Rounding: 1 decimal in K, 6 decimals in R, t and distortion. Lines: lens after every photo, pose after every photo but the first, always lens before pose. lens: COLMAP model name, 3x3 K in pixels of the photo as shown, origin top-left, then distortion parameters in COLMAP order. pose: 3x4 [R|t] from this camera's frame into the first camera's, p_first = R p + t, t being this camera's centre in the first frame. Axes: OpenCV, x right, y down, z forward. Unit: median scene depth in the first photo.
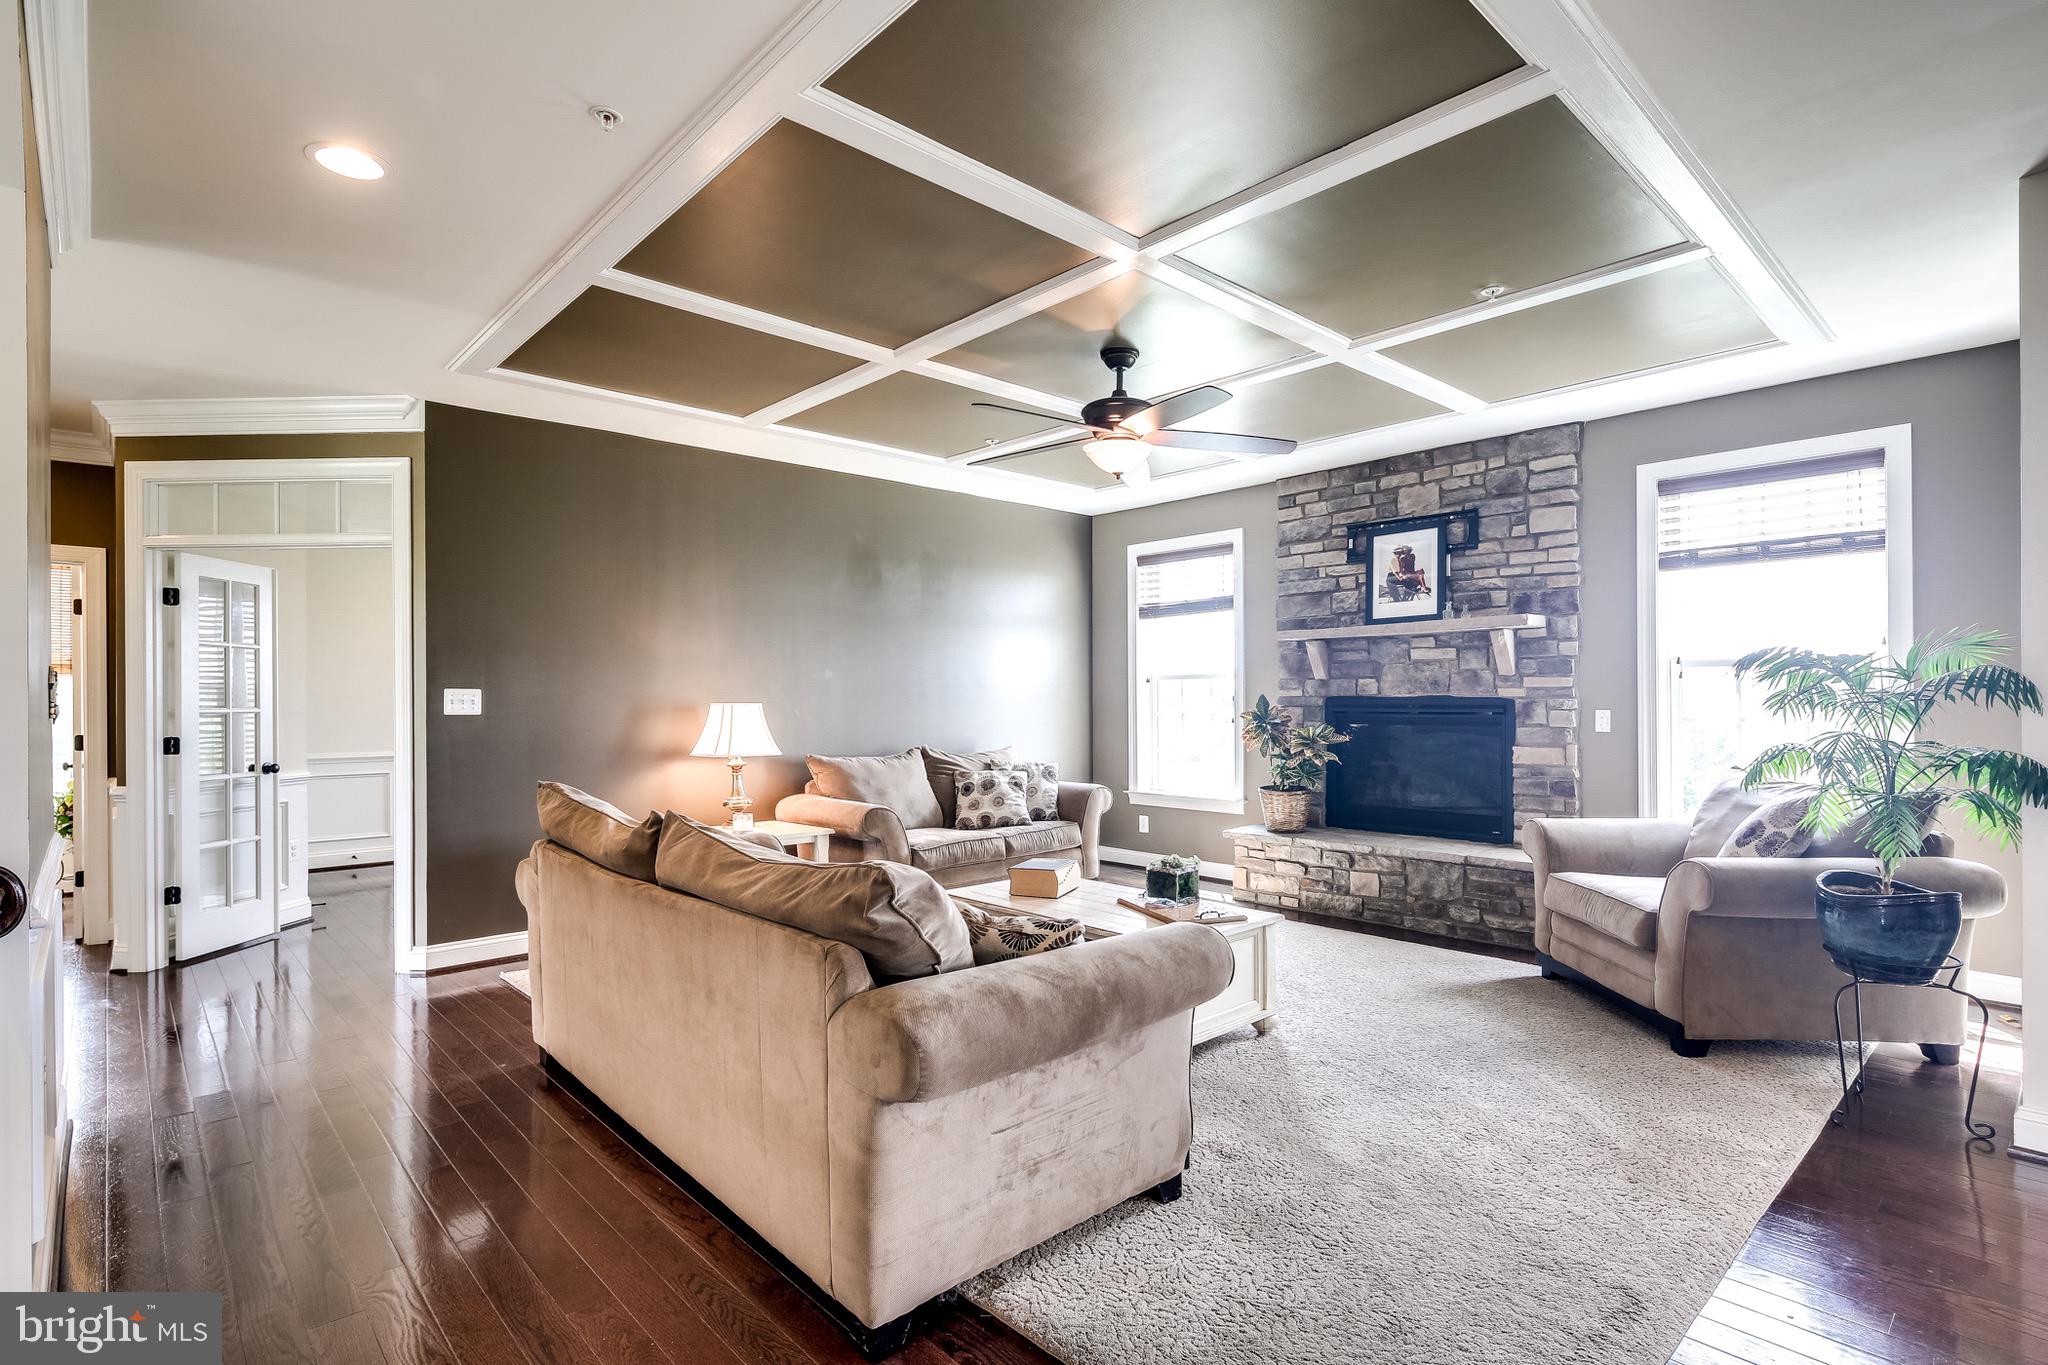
lens RADIAL K [[1003.4, 0, 1007.3], [0, 1003.4, 690.2], [0, 0, 1]] dist [0.004201, -0.002880]
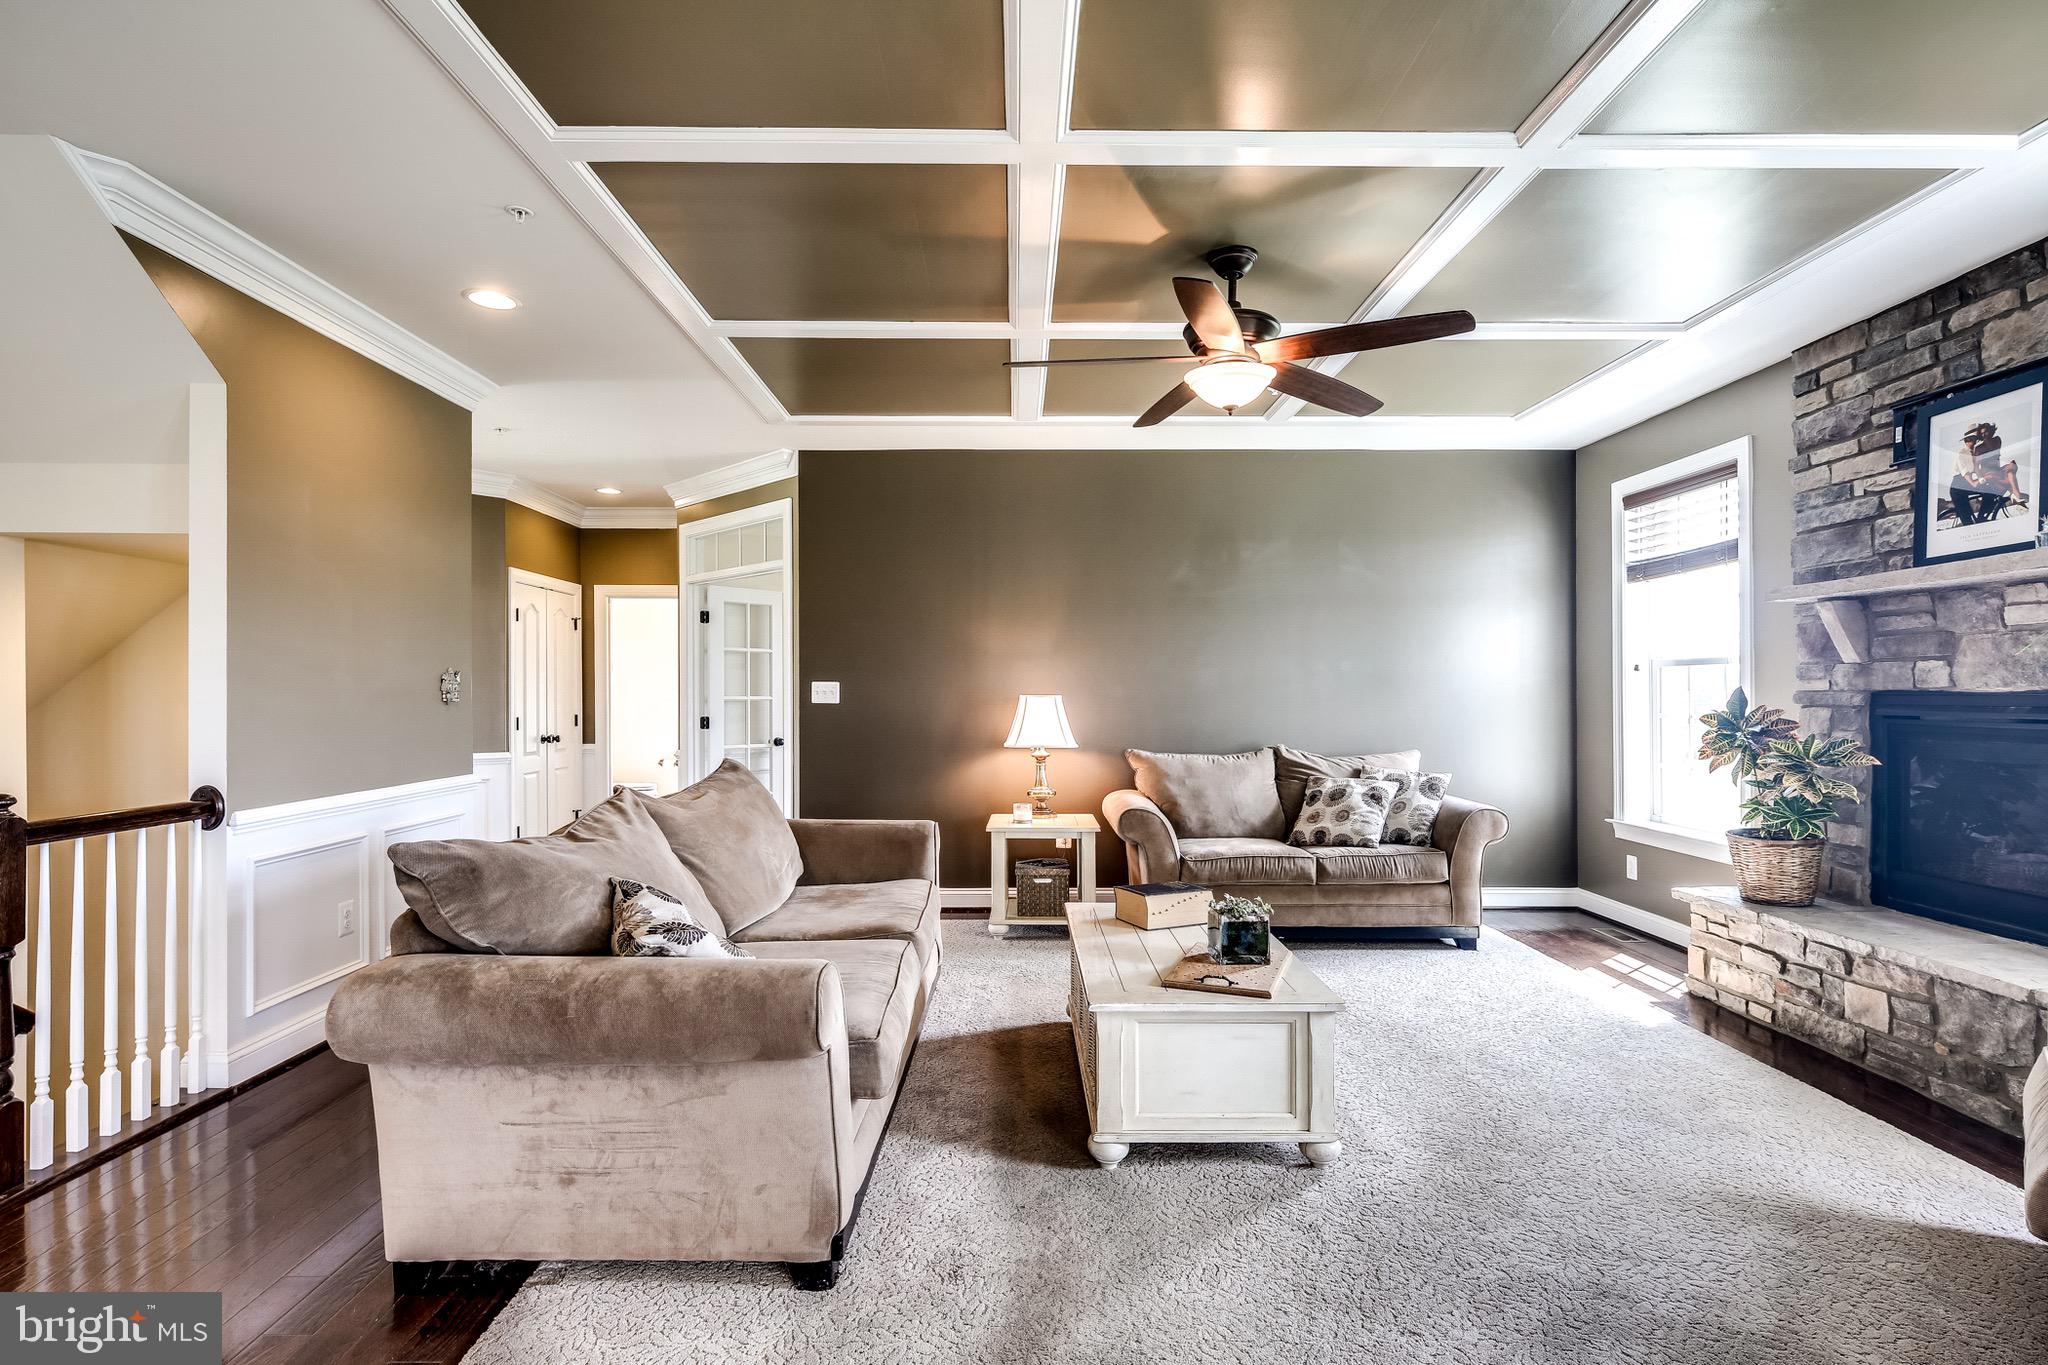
lens RADIAL K [[1003.4, 0, 1017.4], [0, 1003.4, 682.7], [0, 0, 1]] dist [0.004201, -0.002880]
pose [[0.740011, -0.001909, -0.672592, 0.357309], [0.001898, 0.999998, -0.000749, 0.000815], [0.672592, -0.000722, 0.740013, 0.206717]]
